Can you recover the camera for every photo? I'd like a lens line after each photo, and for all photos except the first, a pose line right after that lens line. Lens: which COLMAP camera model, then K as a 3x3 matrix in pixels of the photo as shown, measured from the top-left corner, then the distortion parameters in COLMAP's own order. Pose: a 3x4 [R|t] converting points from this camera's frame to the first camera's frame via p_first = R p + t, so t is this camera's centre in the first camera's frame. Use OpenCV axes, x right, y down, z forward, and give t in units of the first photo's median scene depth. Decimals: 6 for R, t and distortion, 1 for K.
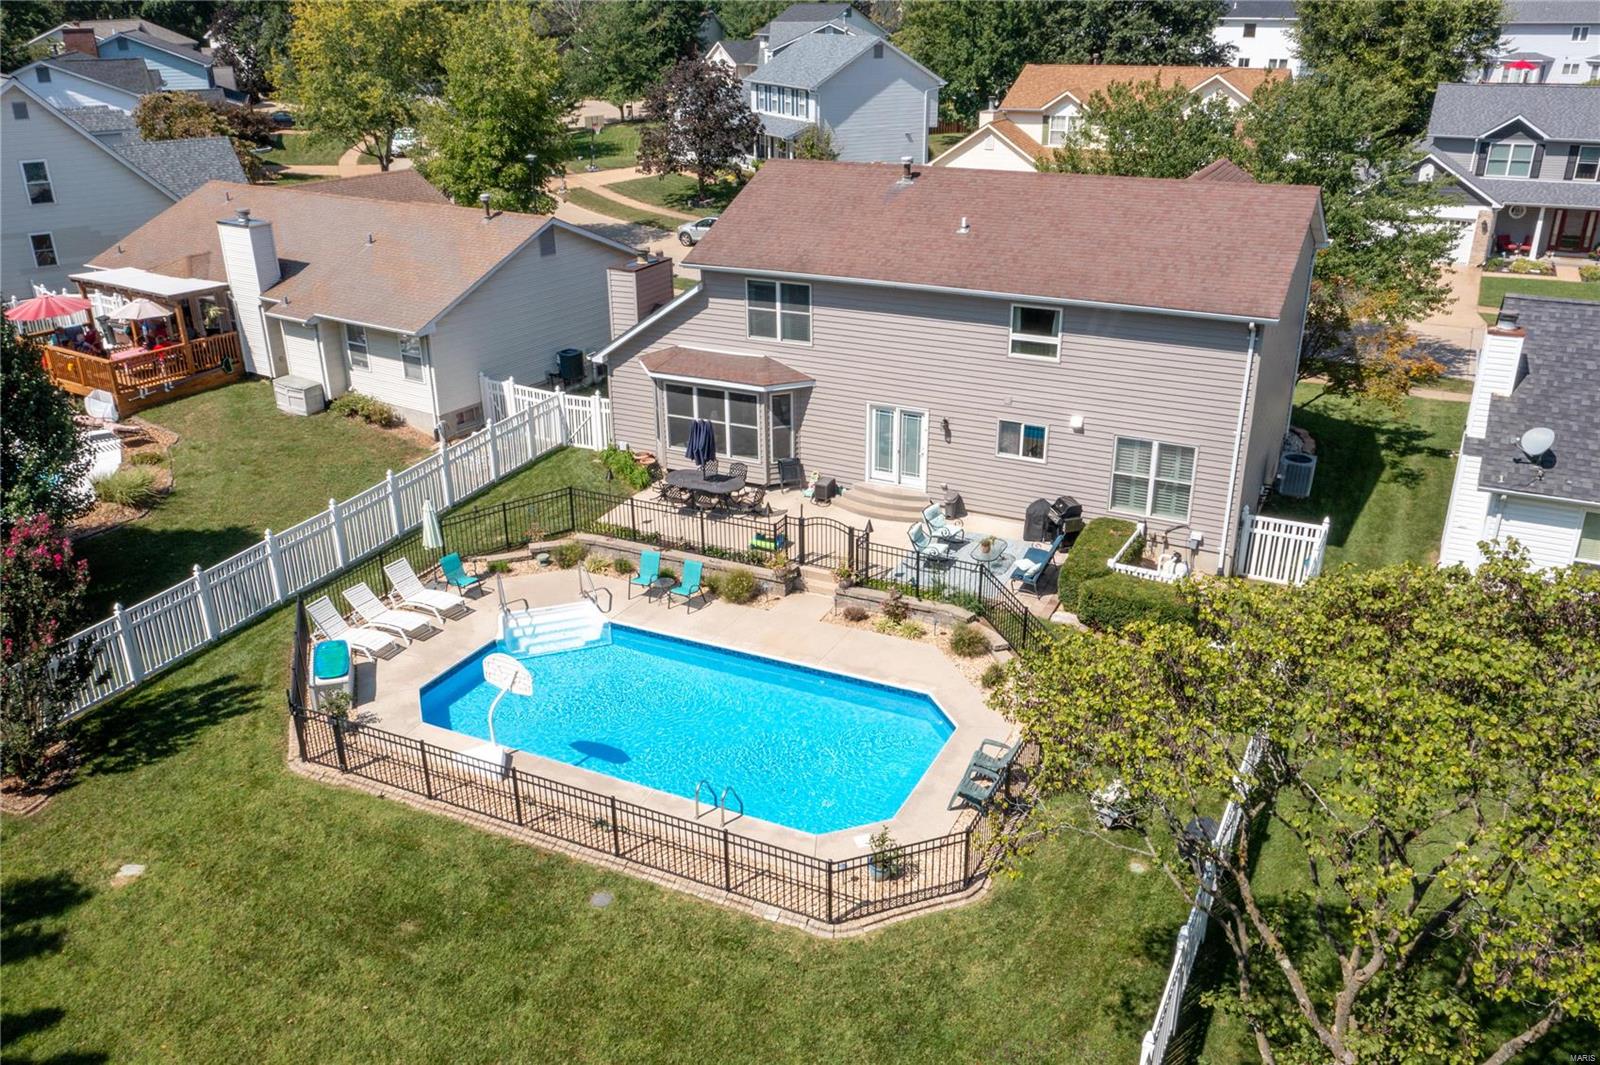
lens RADIAL K [[1299.5, 0, 801.7], [0, 1299.5, 529.2], [0, 0, 1]] dist [-0.001996, 0.008404]
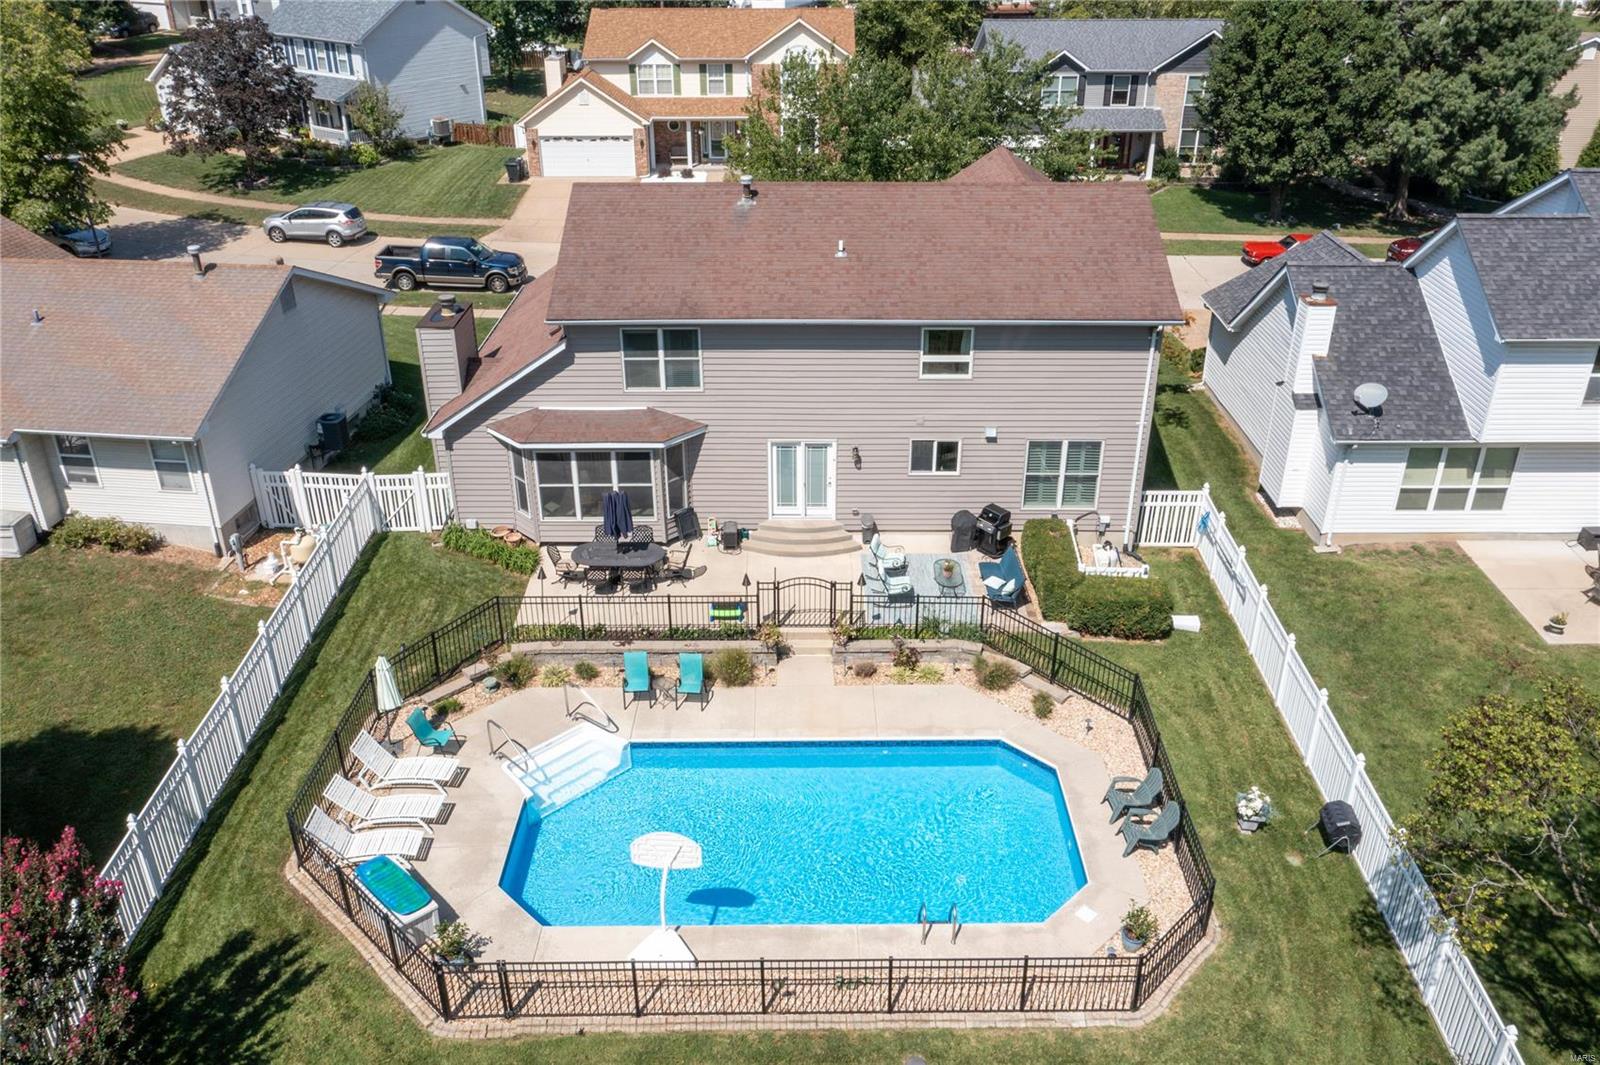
lens RADIAL K [[1299.5, 0, 805.2], [0, 1299.5, 535.0], [0, 0, 1]] dist [-0.001996, 0.008404]
pose [[0.894211, -0.198444, 0.401256, -0.324351], [0.165877, 0.979450, 0.114732, -0.134530], [-0.415778, -0.036036, 0.908752, 0.108288]]
